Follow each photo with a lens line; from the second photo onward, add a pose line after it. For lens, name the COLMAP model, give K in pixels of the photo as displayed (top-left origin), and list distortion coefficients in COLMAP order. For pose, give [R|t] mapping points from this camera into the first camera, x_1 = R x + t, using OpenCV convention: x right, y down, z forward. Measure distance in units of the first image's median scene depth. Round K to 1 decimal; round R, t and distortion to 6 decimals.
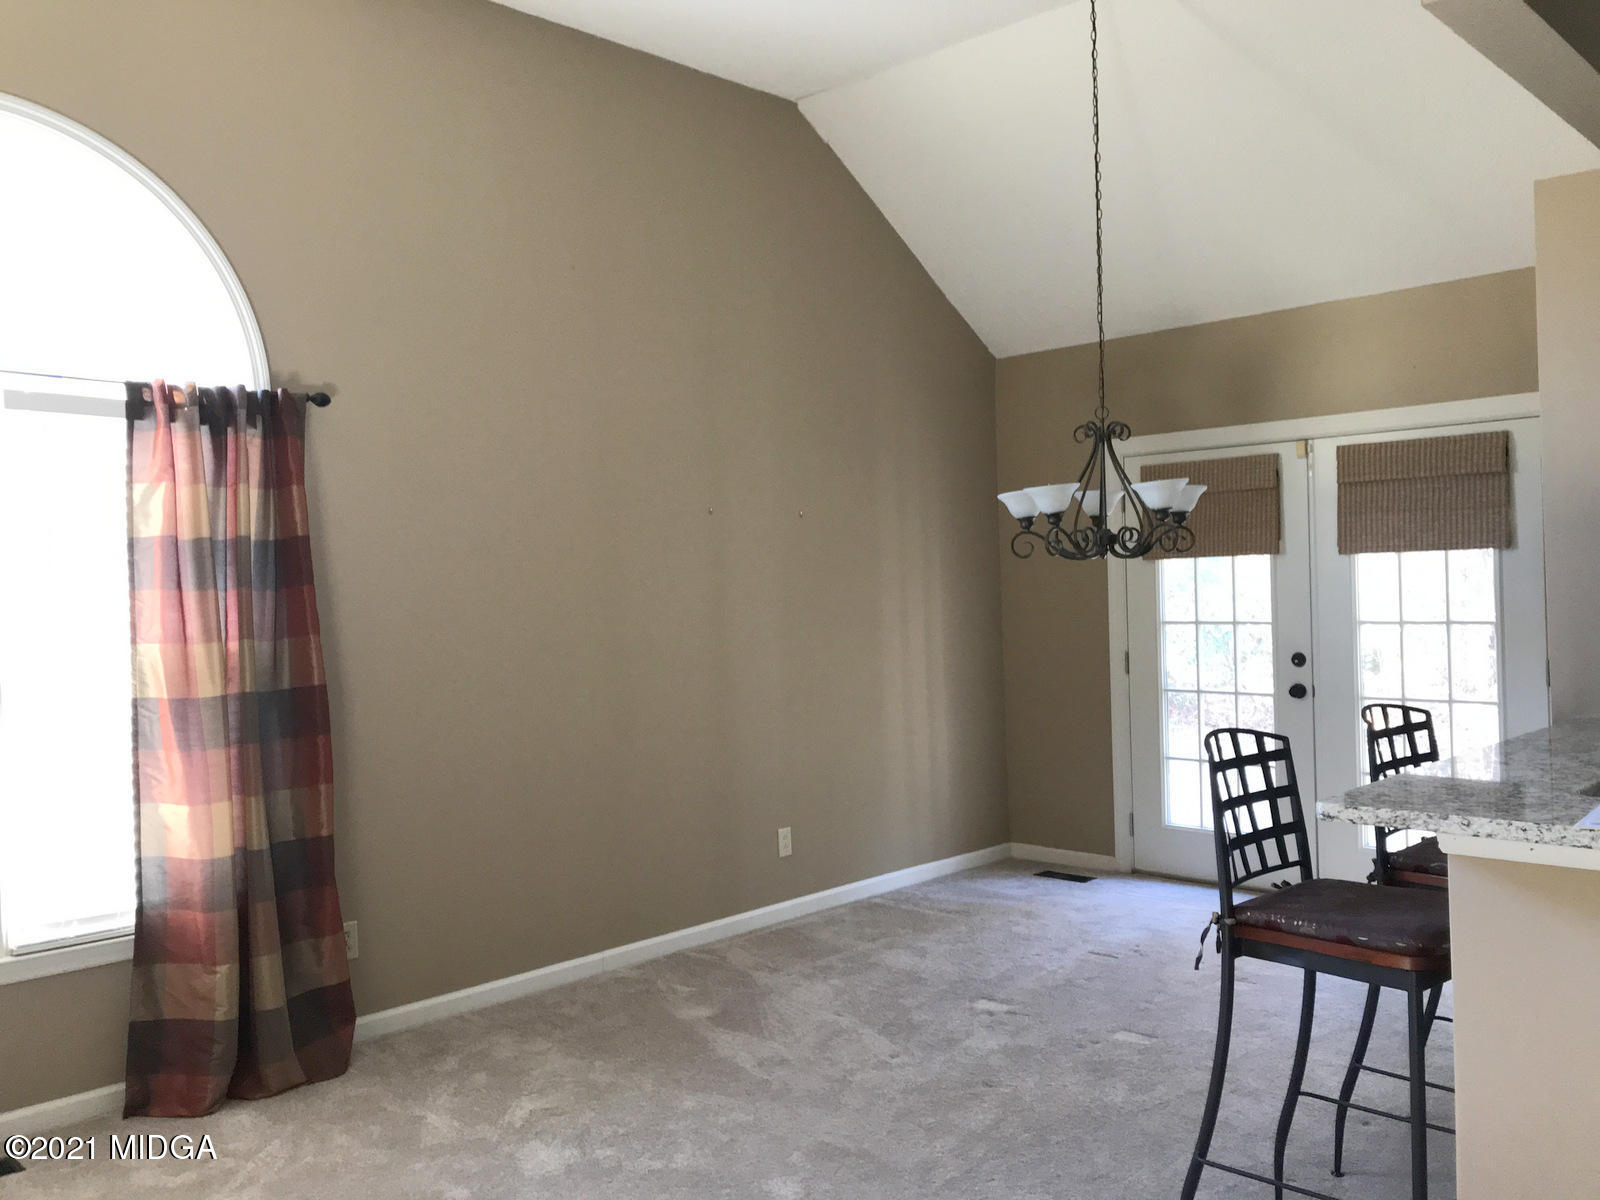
lens RADIAL K [[1318.3, 0, 800.6], [0, 1318.3, 585.3], [0, 0, 1]] dist [0.024764, -0.008736]
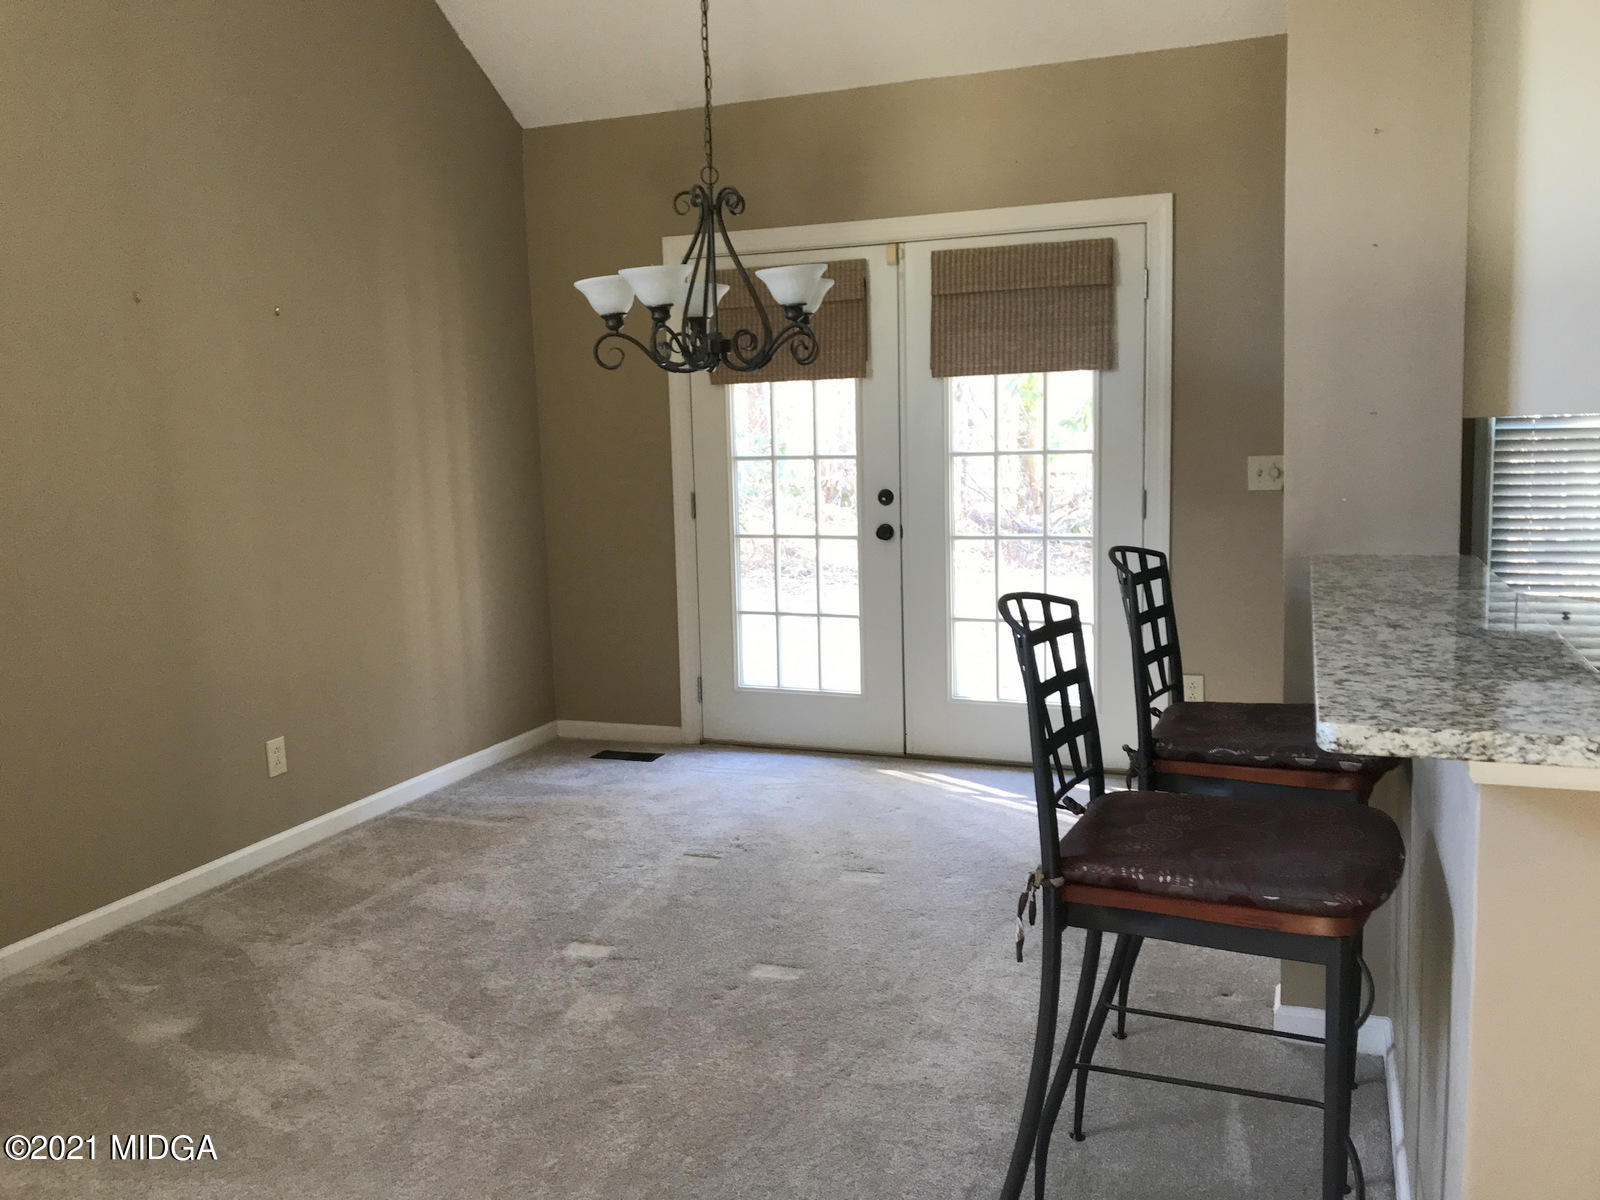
lens RADIAL K [[1318.3, 0, 800.6], [0, 1318.3, 585.3], [0, 0, 1]] dist [0.024764, -0.008736]
pose [[0.922173, -0.048919, 0.383671, -0.024533], [0.003980, 0.993117, 0.117061, 0.013249], [-0.386757, -0.106423, 0.916020, 0.238031]]
